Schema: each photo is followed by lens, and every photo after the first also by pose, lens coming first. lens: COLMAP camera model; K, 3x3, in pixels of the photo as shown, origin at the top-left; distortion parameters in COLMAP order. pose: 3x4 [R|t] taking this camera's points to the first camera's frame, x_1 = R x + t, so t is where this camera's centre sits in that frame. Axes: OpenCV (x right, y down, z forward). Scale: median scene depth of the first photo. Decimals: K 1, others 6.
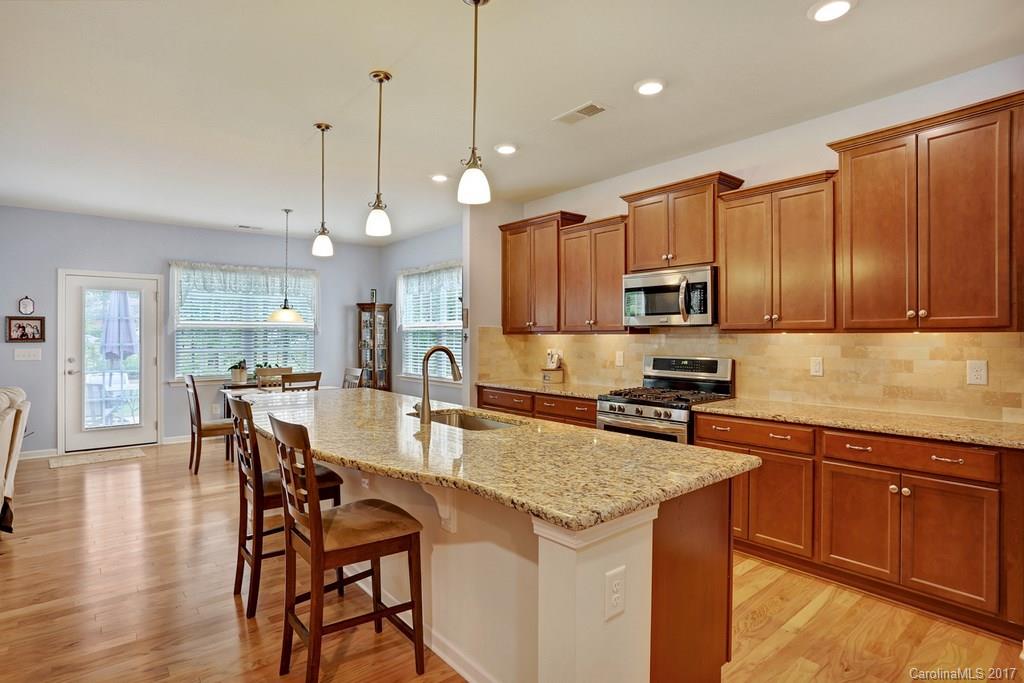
lens RADIAL K [[529.8, 0, 512.0], [0, 529.8, 341.5], [0, 0, 1]] dist [-0.045560, 0.025447]
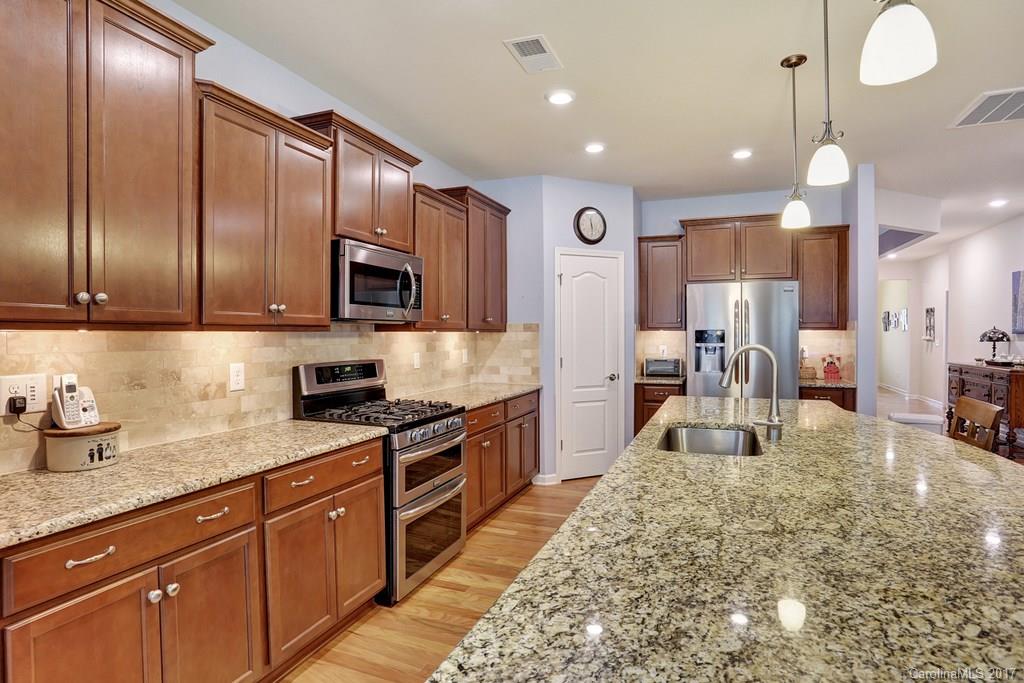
lens RADIAL K [[529.8, 0, 512.0], [0, 529.8, 341.5], [0, 0, 1]] dist [-0.045560, 0.025447]
pose [[-0.480735, -0.009280, 0.876817, -0.460930], [0.012831, 0.999762, 0.017616, -0.010640], [-0.876772, 0.019719, -0.480502, 1.166448]]
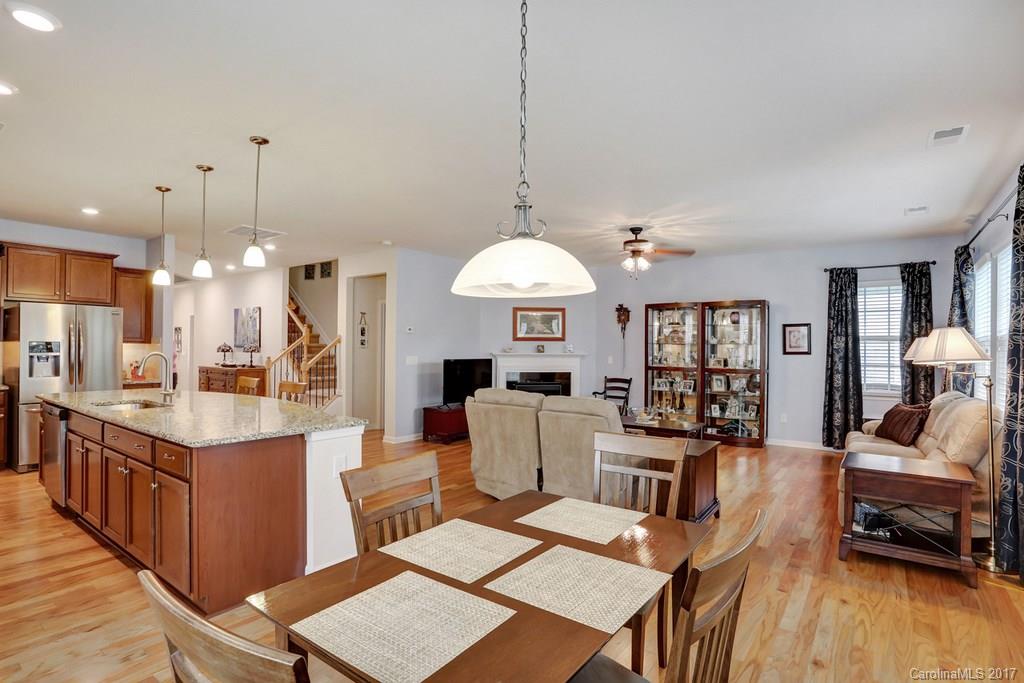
lens RADIAL K [[503.2, 0, 509.5], [0, 503.2, 346.2], [0, 0, 1]] dist [-0.045465, 0.018443]
pose [[-0.970465, -0.011300, -0.240978, -0.533944], [-0.012706, 0.999910, 0.004281, -0.019435], [0.240908, 0.007216, -0.970521, 1.776287]]
